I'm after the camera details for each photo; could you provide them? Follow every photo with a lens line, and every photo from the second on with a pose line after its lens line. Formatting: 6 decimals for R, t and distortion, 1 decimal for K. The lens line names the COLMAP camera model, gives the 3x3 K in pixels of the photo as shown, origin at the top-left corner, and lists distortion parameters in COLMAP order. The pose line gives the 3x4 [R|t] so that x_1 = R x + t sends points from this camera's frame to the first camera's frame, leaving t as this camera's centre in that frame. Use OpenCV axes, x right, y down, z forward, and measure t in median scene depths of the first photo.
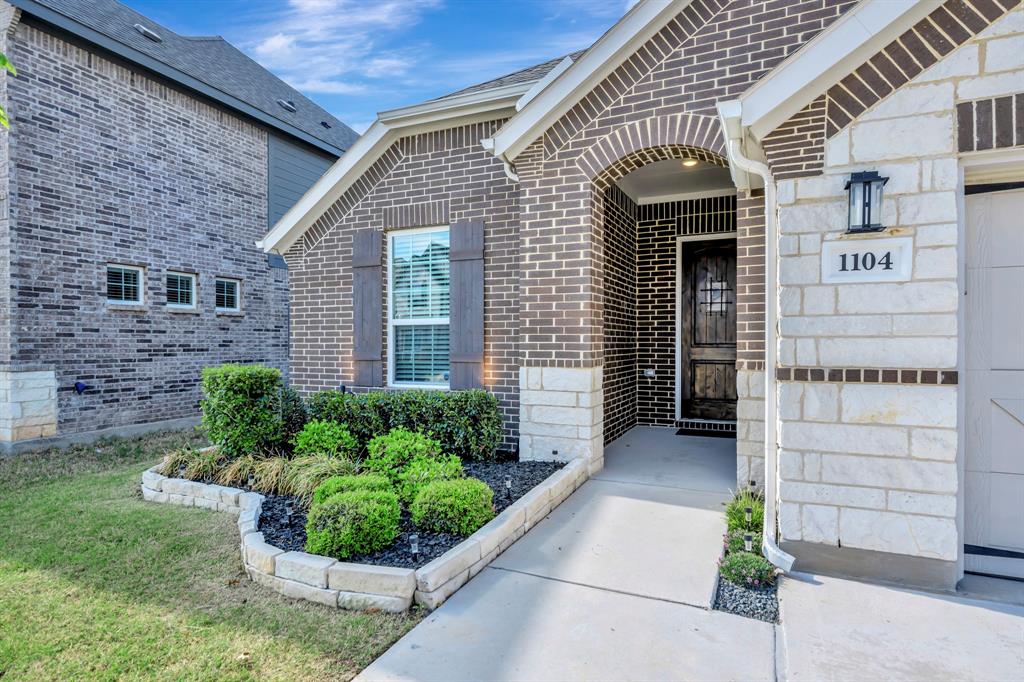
lens RADIAL K [[561.8, 0, 514.5], [0, 561.8, 349.2], [0, 0, 1]] dist [0.002921, 0.000371]
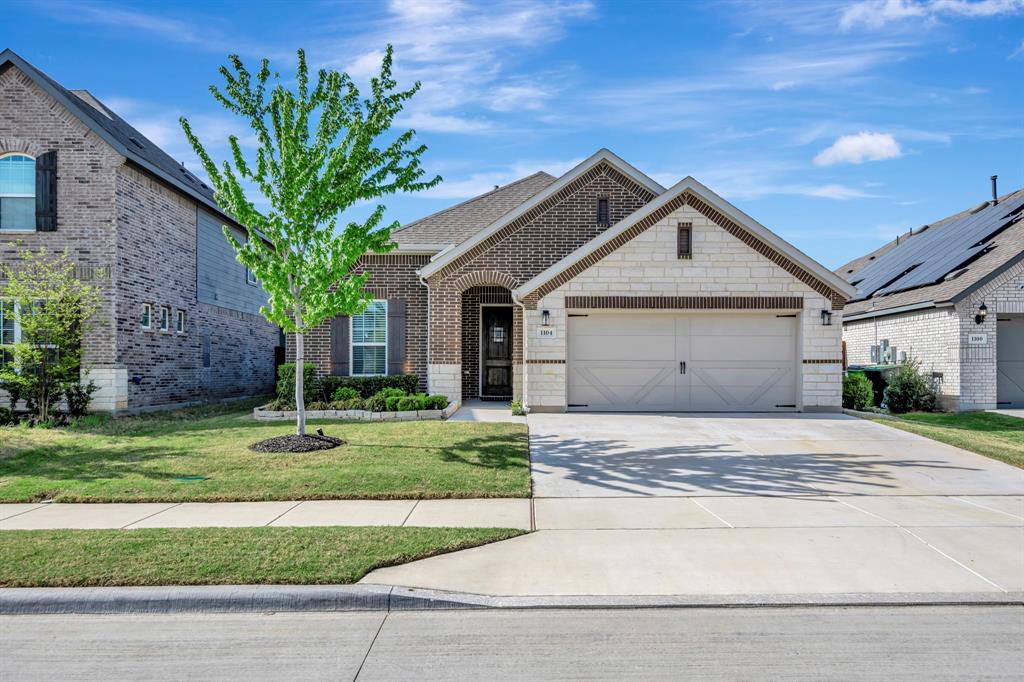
lens RADIAL K [[790.0, 0, 512.1], [0, 790.0, 338.0], [0, 0, 1]] dist [0.003816, -0.002365]
pose [[0.912423, 0.023650, 0.408564, -1.046432], [-0.000874, 0.998439, -0.055843, 0.107063], [-0.409247, 0.050595, 0.911020, -2.222206]]
